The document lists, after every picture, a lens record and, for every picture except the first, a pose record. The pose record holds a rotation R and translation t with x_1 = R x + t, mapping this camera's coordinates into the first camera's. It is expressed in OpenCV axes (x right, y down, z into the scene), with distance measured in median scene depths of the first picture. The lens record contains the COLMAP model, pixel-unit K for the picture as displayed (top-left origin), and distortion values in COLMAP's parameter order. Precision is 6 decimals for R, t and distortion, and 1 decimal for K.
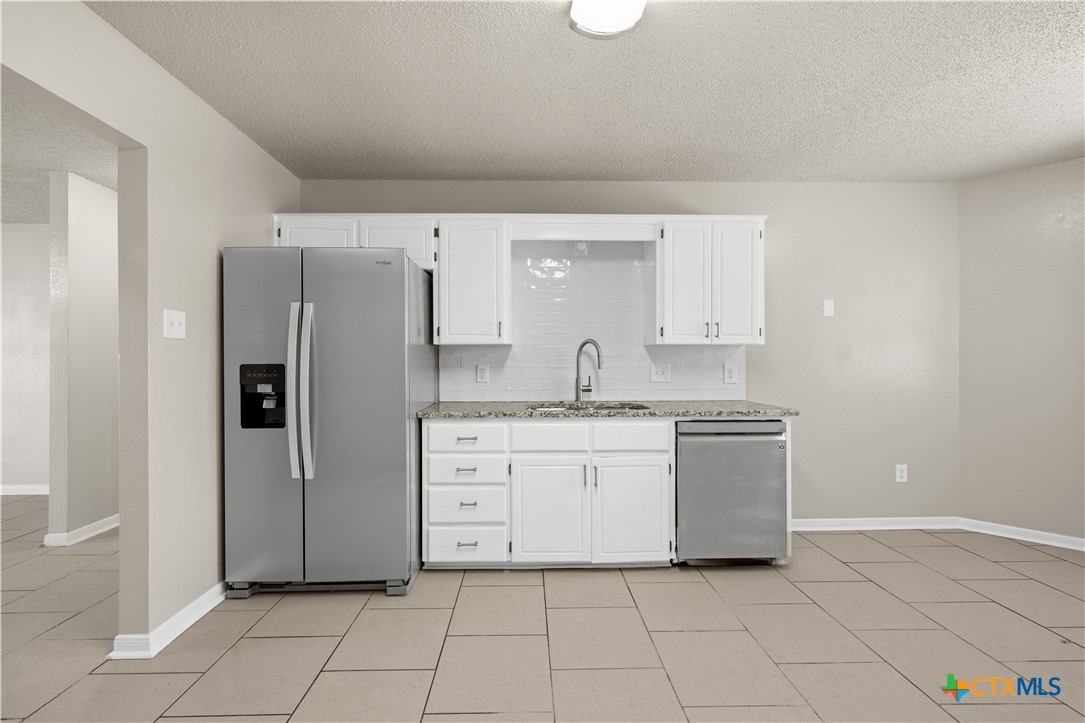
lens RADIAL K [[459.9, 0, 531.5], [0, 459.9, 363.1], [0, 0, 1]] dist [0.001112, 0.000369]
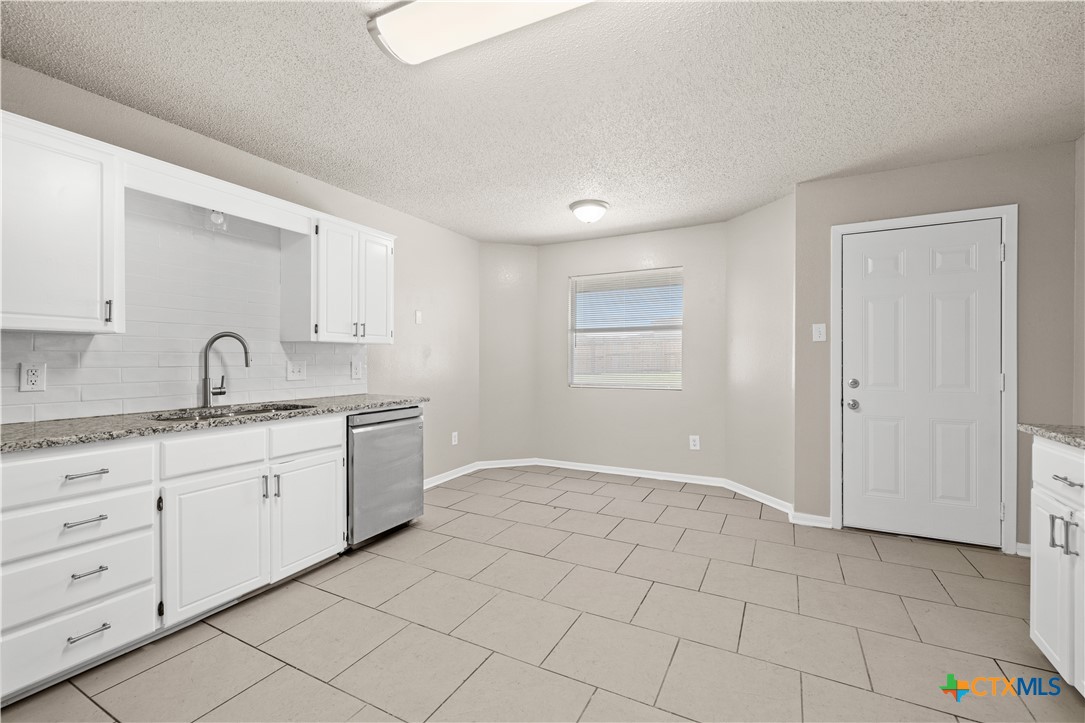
lens RADIAL K [[465.0, 0, 542.5], [0, 465.0, 361.5], [0, 0, 1]] dist [0.002435, 0.000327]
pose [[0.479095, -0.002010, 0.877761, -0.398128], [0.001732, 0.999998, 0.001345, 0.002385], [-0.877762, 0.000876, 0.479097, 0.100152]]
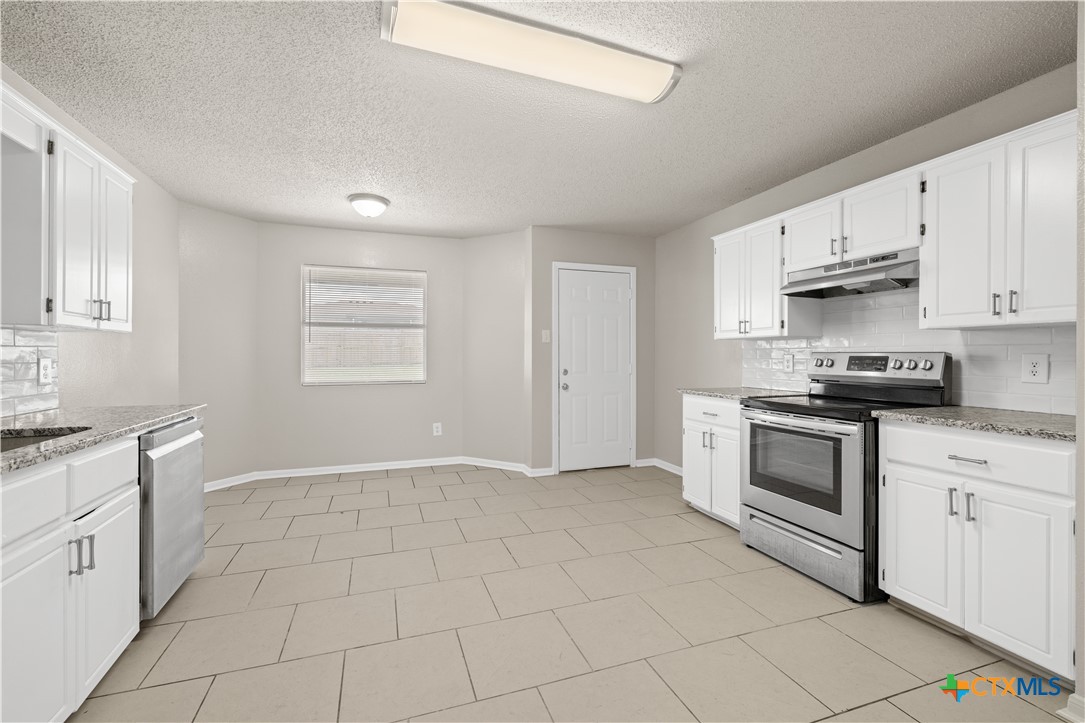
lens RADIAL K [[456.1, 0, 540.7], [0, 456.1, 357.3], [0, 0, 1]] dist [-0.000353, 0.000131]
pose [[-0.318720, -0.000421, 0.947849, -0.560902], [0.003005, 0.999994, 0.001455, 0.003757], [-0.947844, 0.003312, -0.318717, 0.622369]]
